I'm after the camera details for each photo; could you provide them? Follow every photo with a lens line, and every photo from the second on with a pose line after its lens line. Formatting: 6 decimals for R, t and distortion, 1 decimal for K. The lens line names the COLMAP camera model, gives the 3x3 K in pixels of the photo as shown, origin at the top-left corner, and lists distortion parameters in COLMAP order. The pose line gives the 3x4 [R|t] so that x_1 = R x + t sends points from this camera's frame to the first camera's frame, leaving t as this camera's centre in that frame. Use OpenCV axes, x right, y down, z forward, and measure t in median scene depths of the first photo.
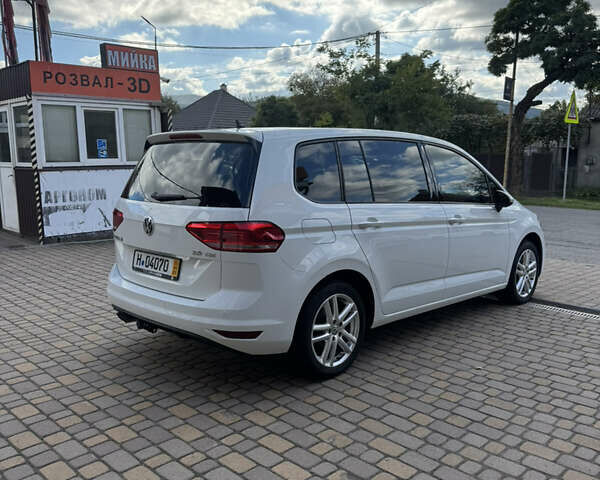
lens RADIAL K [[572.7, 0, 298.4], [0, 572.7, 245.2], [0, 0, 1]] dist [-0.003585, 0.000000]
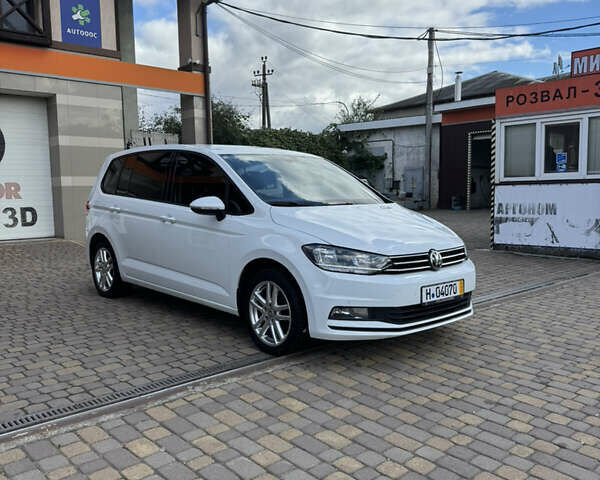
lens RADIAL K [[572.7, 0, 296.1], [0, 572.7, 241.7], [0, 0, 1]] dist [-0.003585, 0.000000]
pose [[-0.030393, 0.092325, -0.995265, 0.674746], [-0.139491, 0.985589, 0.095687, -0.069551], [0.989757, 0.141738, -0.017077, 0.619438]]
